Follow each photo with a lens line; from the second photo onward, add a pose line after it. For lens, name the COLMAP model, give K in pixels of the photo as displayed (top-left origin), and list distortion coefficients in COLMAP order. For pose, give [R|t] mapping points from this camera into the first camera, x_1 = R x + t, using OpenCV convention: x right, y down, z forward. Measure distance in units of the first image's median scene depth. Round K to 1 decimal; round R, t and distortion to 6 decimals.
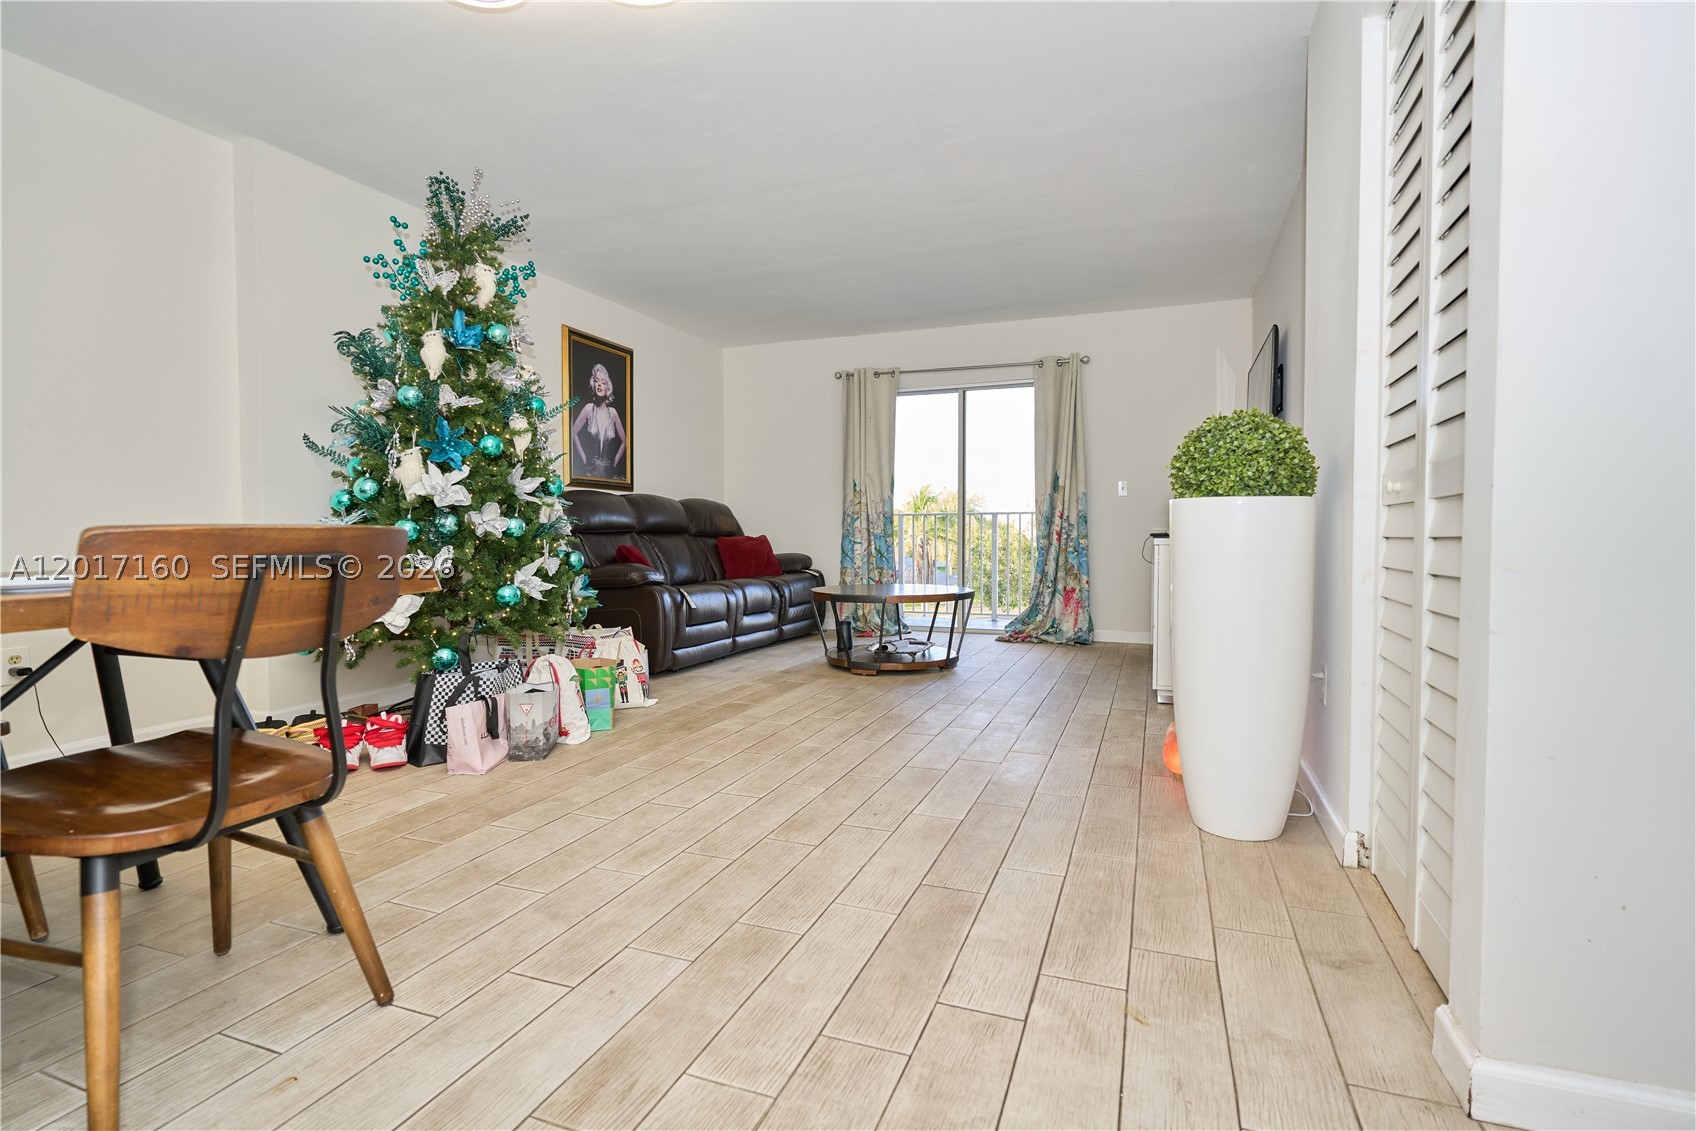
lens RADIAL K [[813.6, 0, 840.9], [0, 813.6, 554.0], [0, 0, 1]] dist [-0.009183, 0.004509]
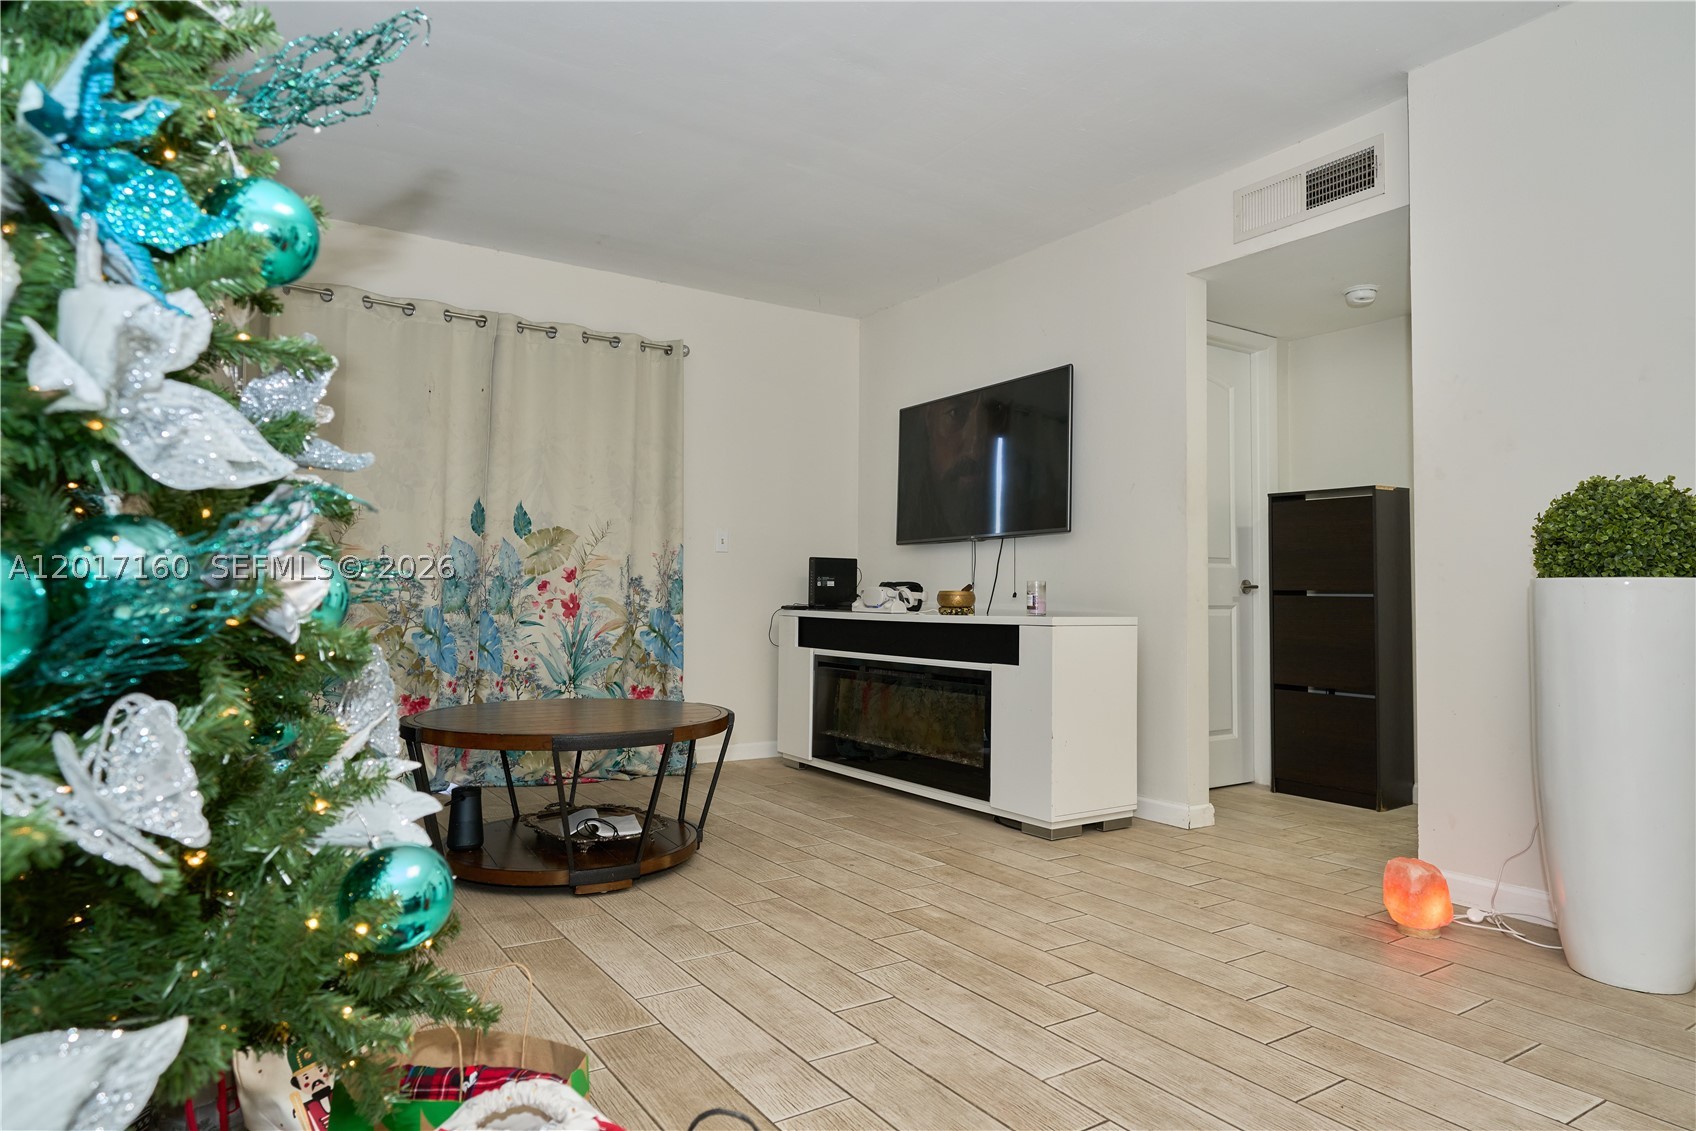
lens RADIAL K [[1025.1, 0, 845.8], [0, 1025.1, 565.1], [0, 0, 1]] dist [-0.004009, -0.004365]
pose [[0.576665, 0.035345, 0.816216, -0.324319], [0.011904, 0.998594, -0.051653, -0.013449], [-0.816894, 0.039503, 0.575434, 0.409951]]
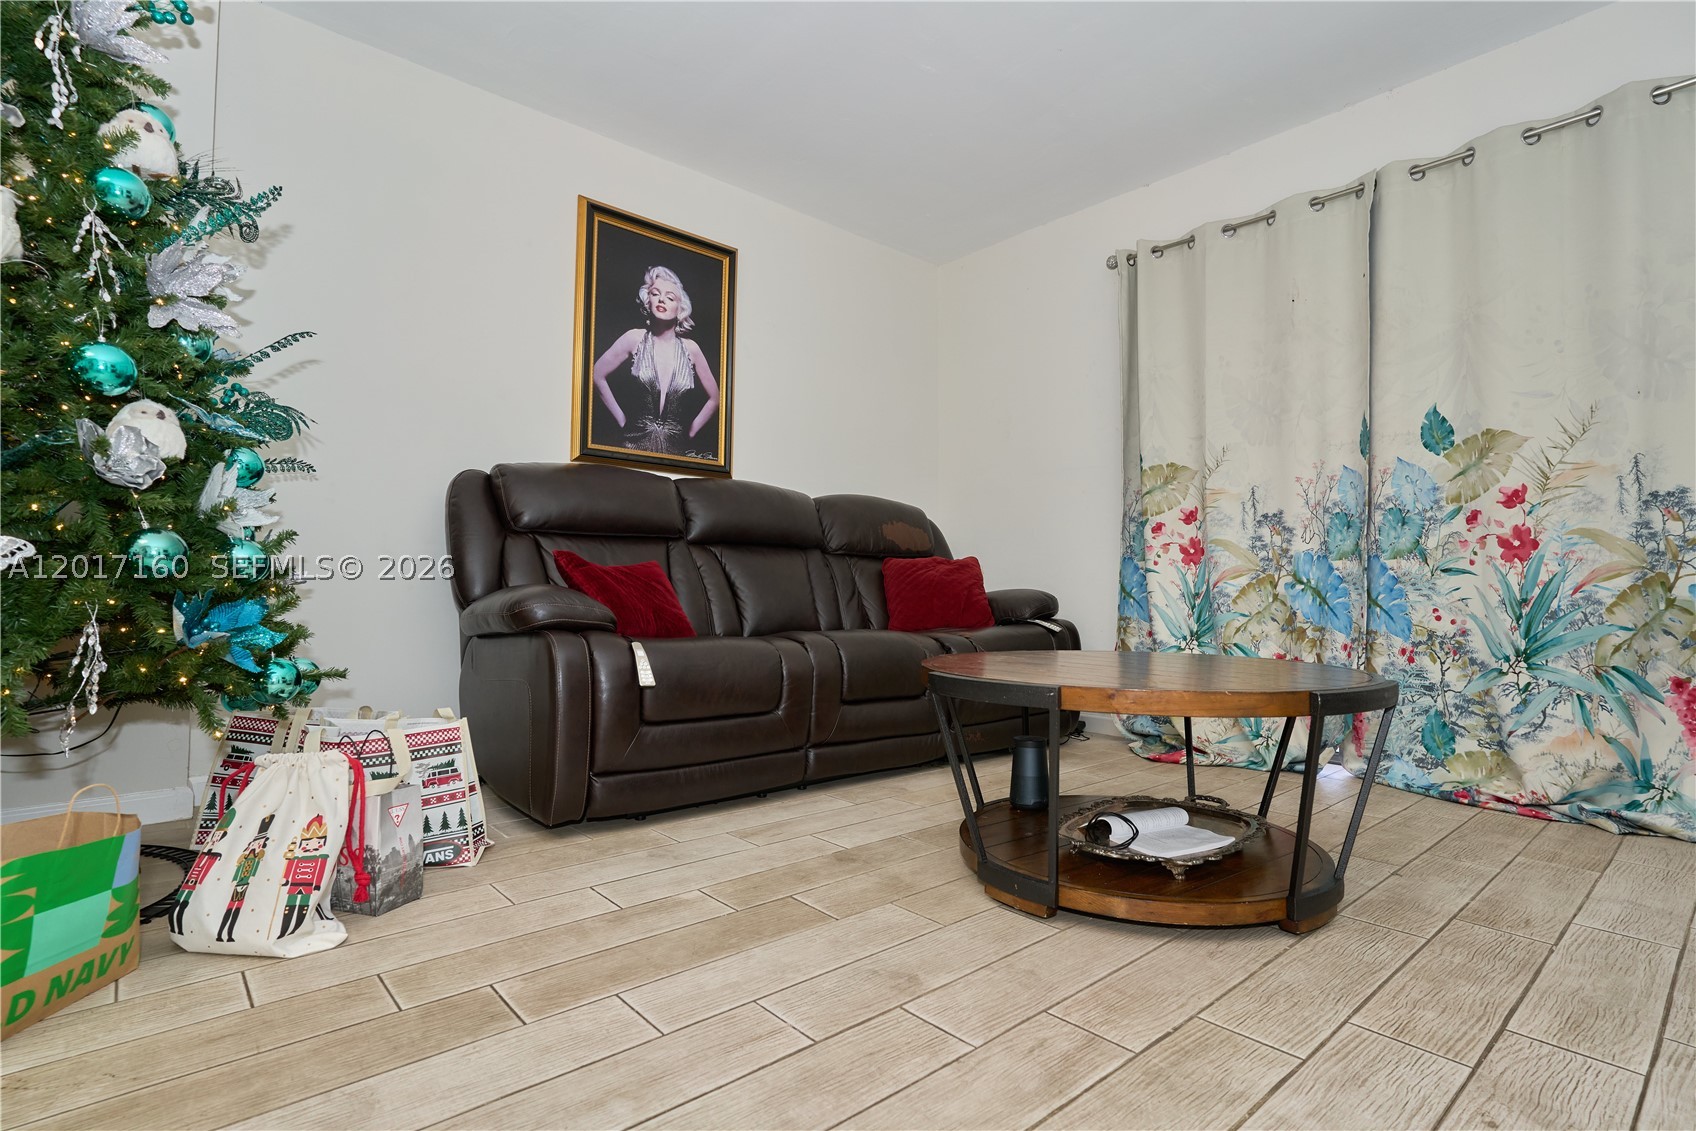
lens RADIAL K [[813.6, 0, 845.9], [0, 813.6, 563.4], [0, 0, 1]] dist [-0.009183, 0.004509]
pose [[0.889642, -0.003646, -0.456644, 0.098062], [-0.024955, 0.998086, -0.056587, 0.017772], [0.455976, 0.061738, 0.887848, 0.518236]]
